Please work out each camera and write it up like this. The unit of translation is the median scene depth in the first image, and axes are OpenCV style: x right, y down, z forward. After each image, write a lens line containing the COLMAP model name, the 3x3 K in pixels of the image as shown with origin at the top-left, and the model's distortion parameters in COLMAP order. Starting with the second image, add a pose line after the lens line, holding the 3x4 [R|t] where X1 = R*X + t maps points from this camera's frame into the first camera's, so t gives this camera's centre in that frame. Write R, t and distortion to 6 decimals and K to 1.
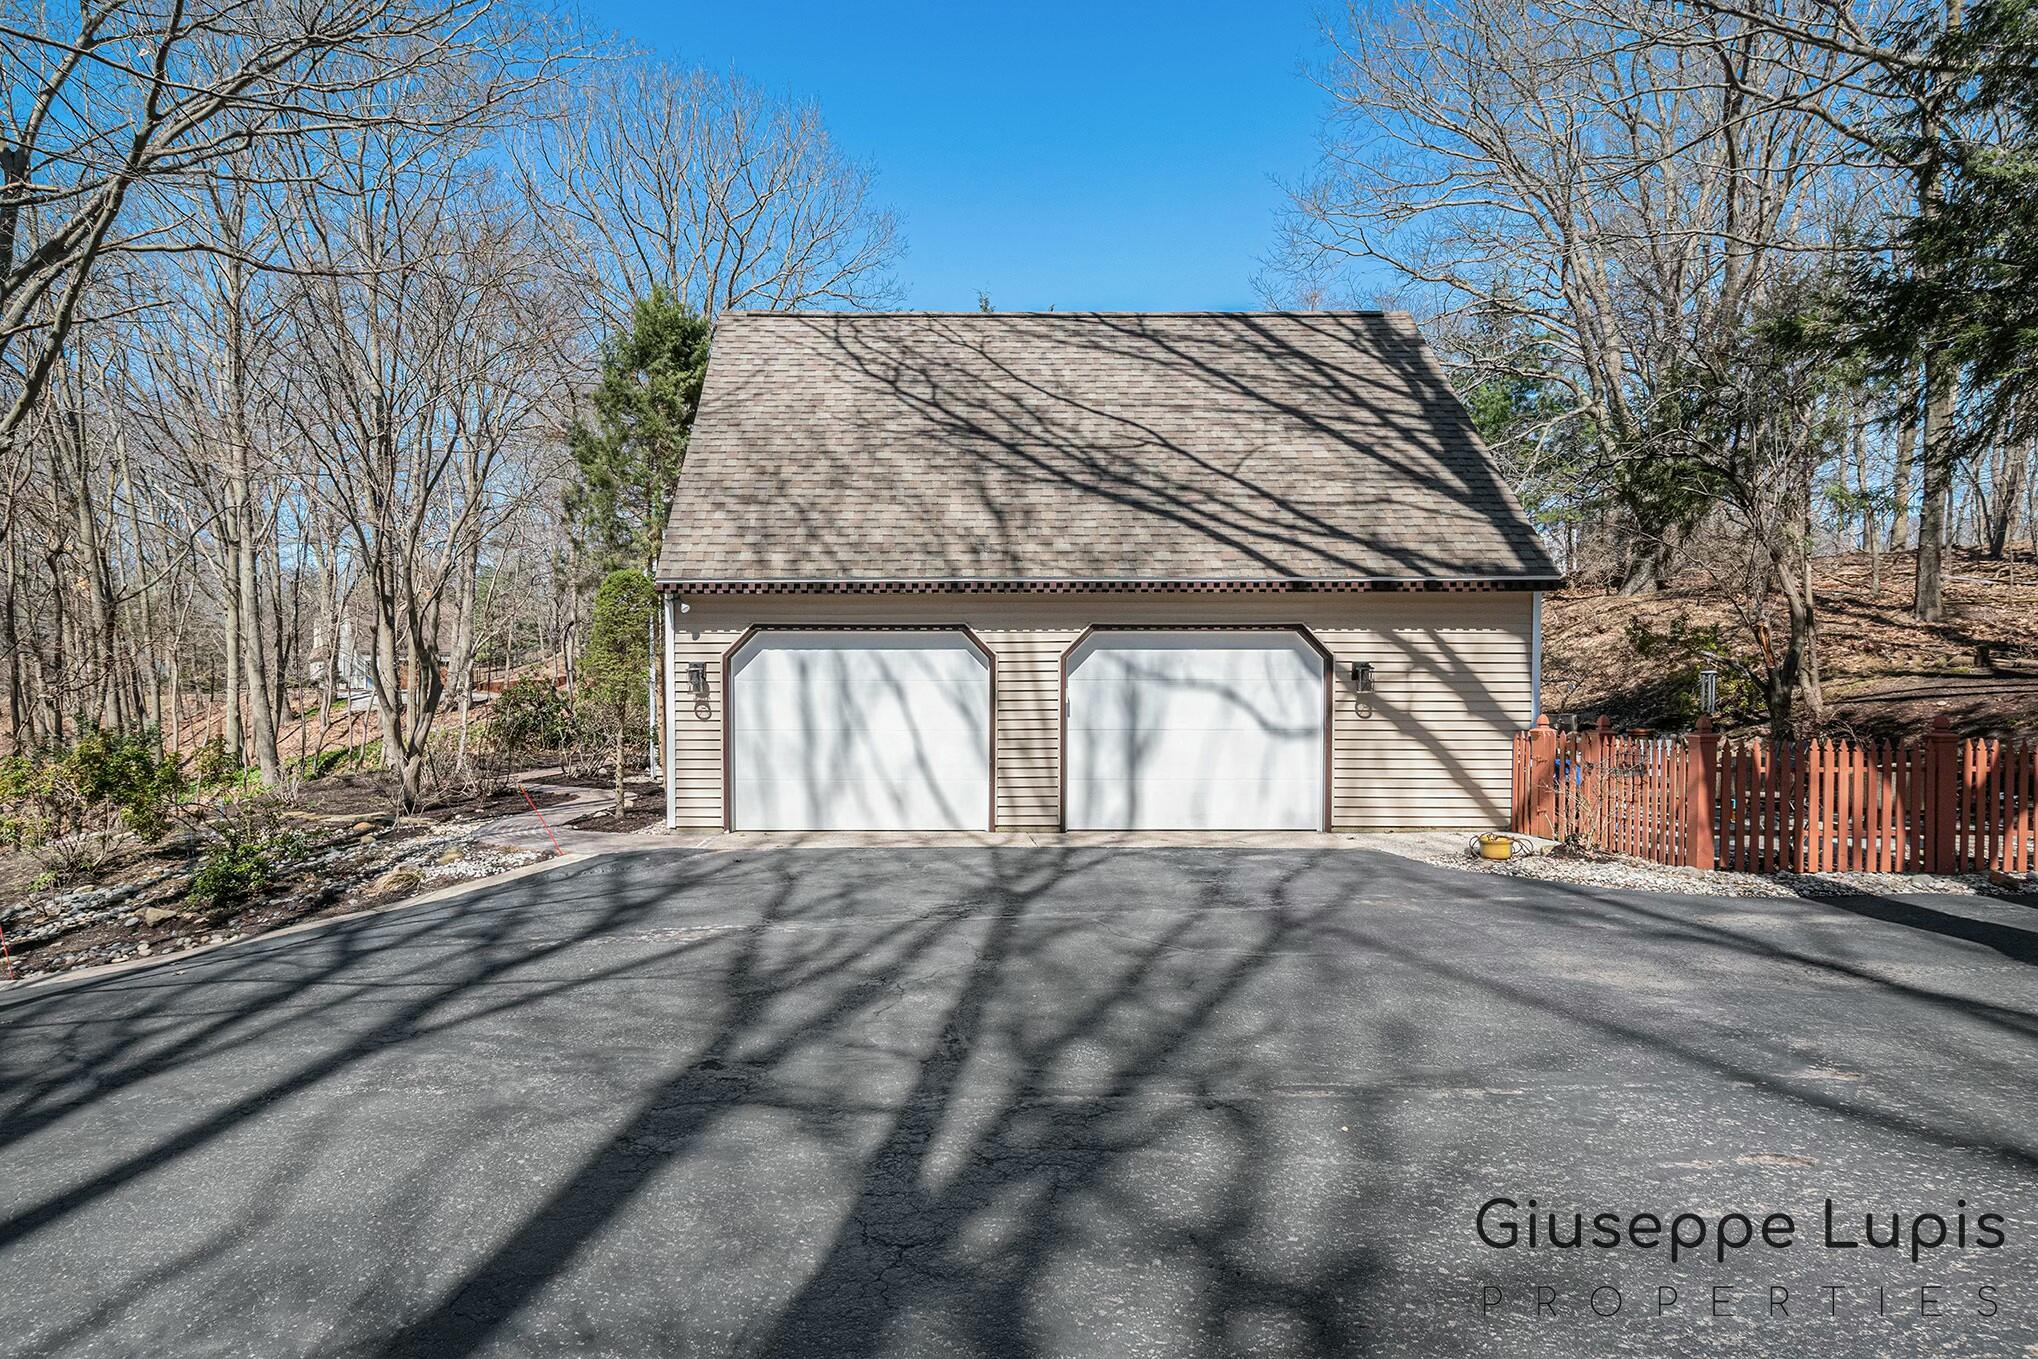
lens RADIAL K [[1228.8, 0, 1018.6], [0, 1228.8, 706.2], [0, 0, 1]] dist [0.018191, -0.038014]
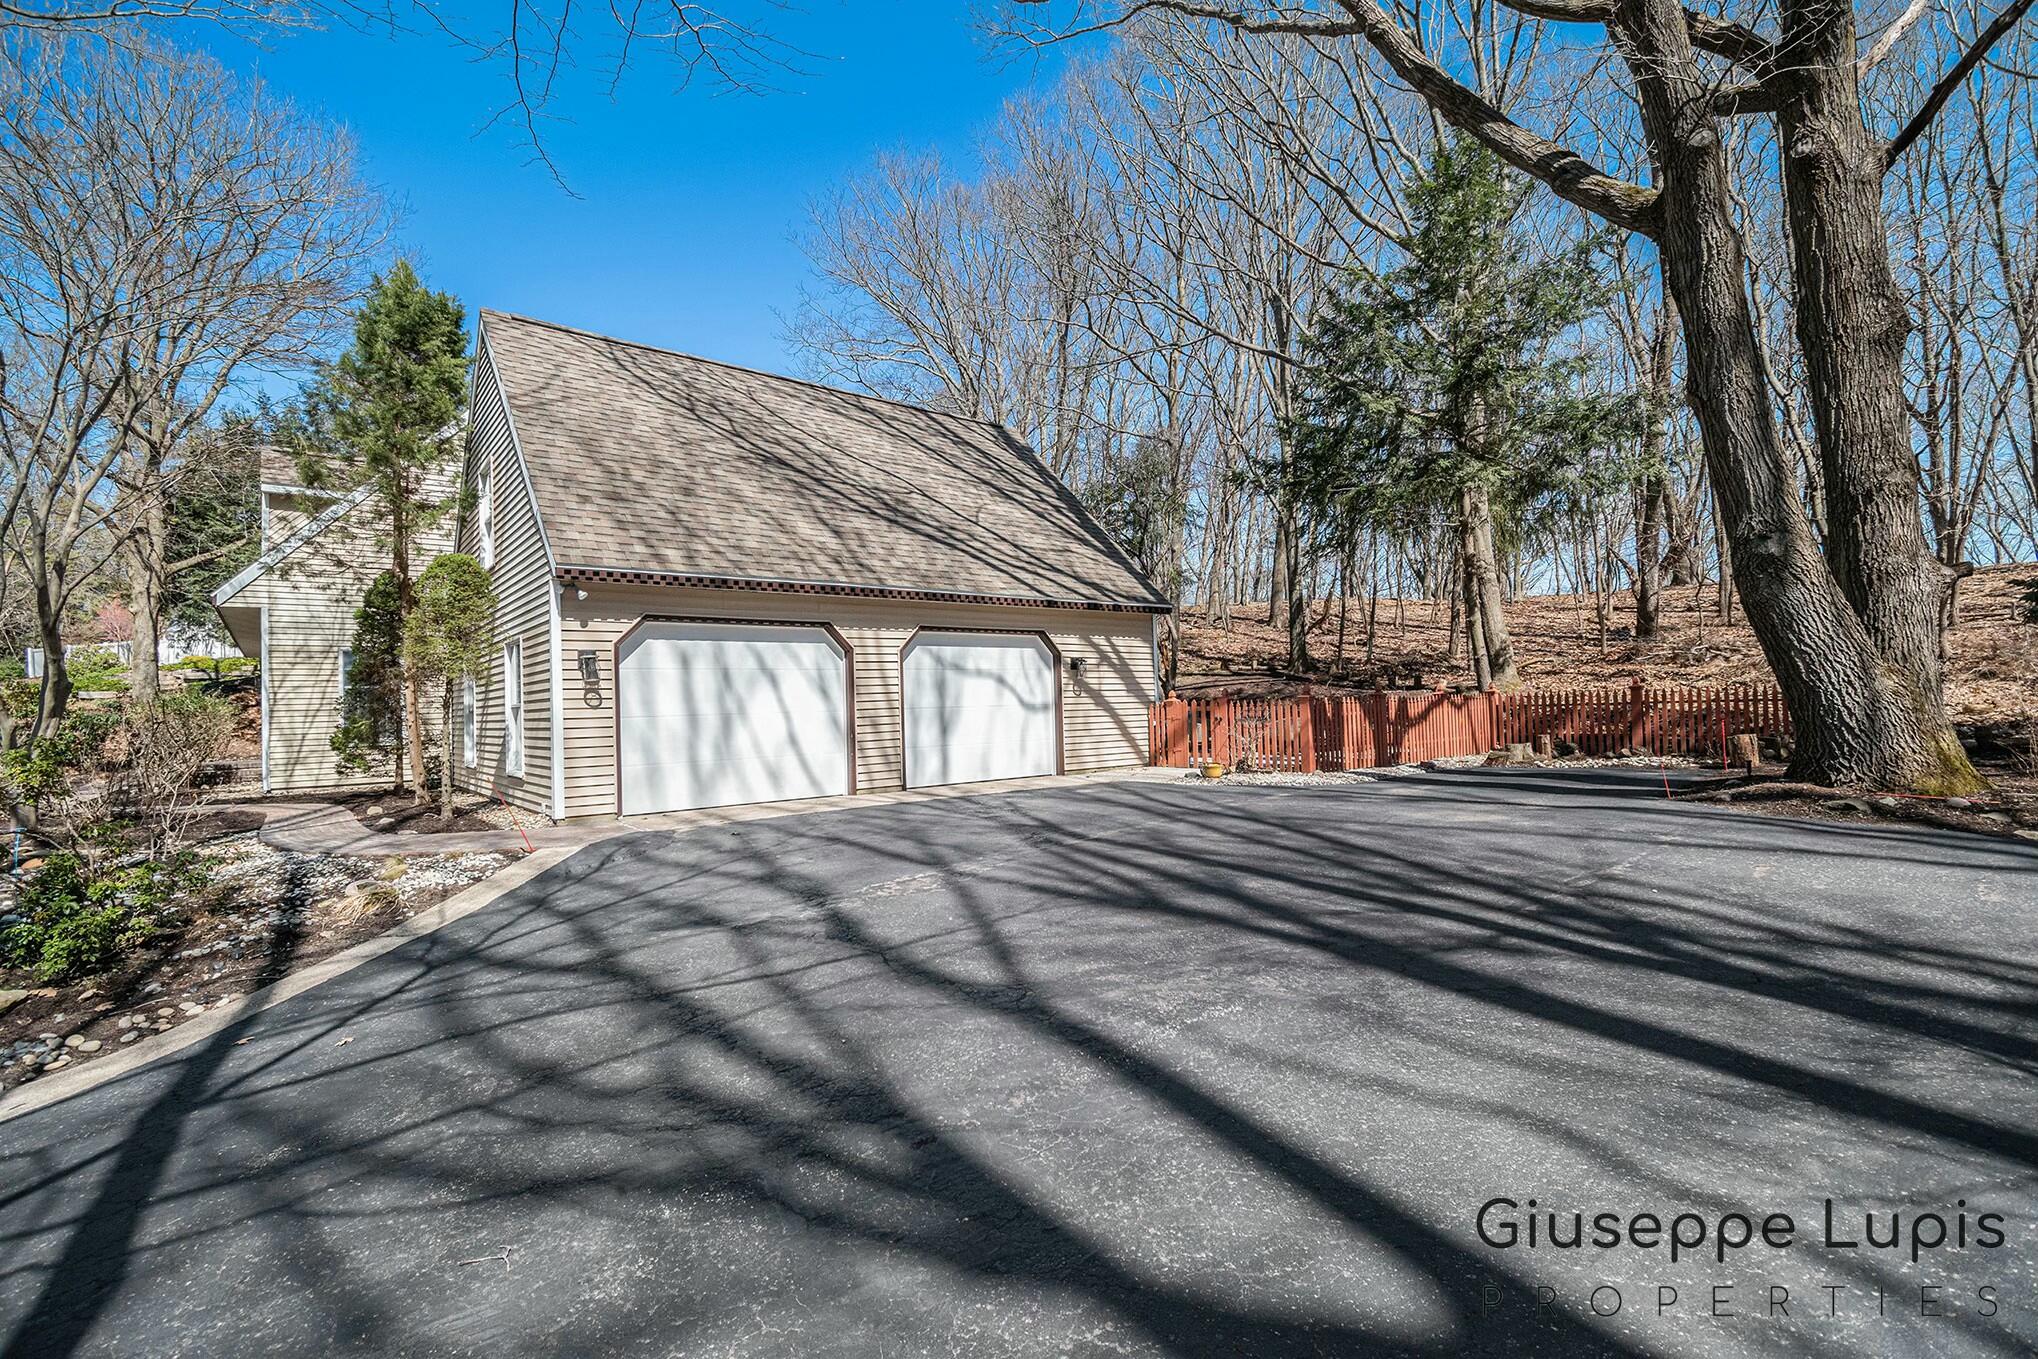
lens RADIAL K [[899.2, 0, 1017.6], [0, 899.2, 669.1], [0, 0, 1]] dist [0.011611, -0.015923]
pose [[0.772490, 0.003684, 0.635016, -0.457343], [0.030887, 0.998582, -0.043367, 0.022477], [-0.634275, 0.053114, 0.771281, 0.214043]]
